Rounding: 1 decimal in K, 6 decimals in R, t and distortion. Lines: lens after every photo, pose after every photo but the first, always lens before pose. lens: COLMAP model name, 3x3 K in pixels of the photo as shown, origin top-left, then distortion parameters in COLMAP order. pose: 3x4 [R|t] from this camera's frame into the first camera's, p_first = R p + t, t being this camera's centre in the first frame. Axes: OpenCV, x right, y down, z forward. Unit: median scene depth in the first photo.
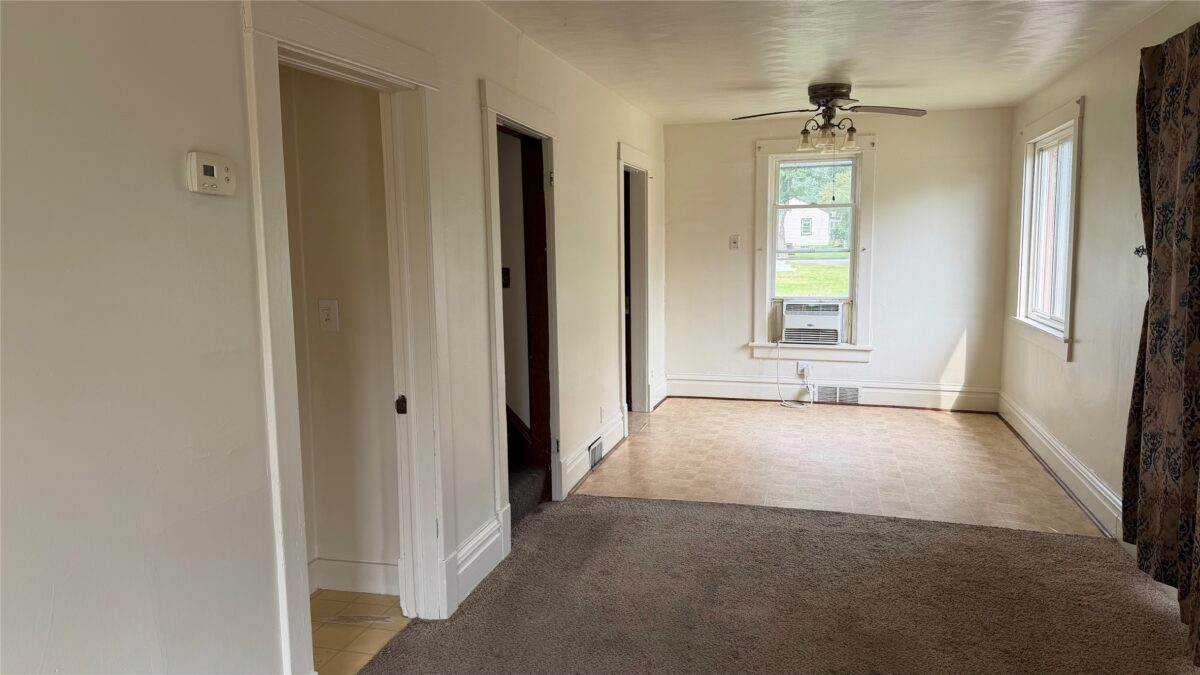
lens RADIAL K [[835.1, 0, 600.3], [0, 835.1, 335.1], [0, 0, 1]] dist [0.064386, -0.001569]
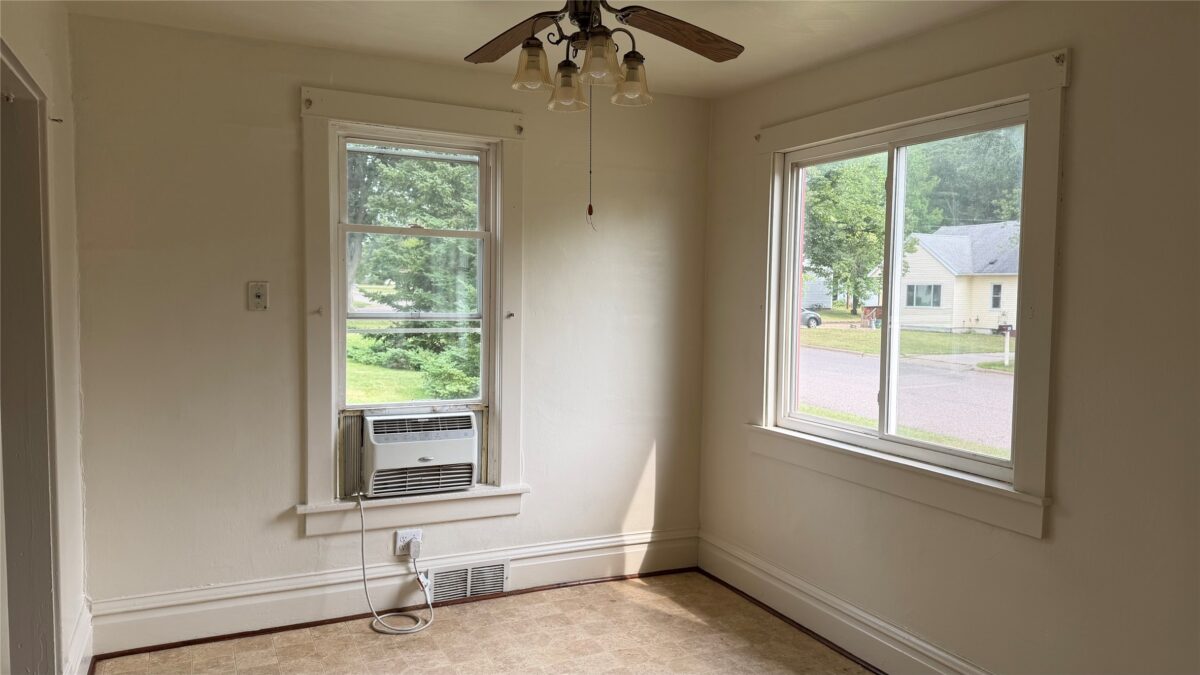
lens RADIAL K [[835.1, 0, 601.3], [0, 835.1, 338.5], [0, 0, 1]] dist [0.064386, -0.001569]
pose [[0.747437, -0.017147, 0.664112, -0.009482], [0.051190, 0.998181, -0.031841, -0.063682], [-0.662358, 0.057794, 0.746955, 0.533927]]
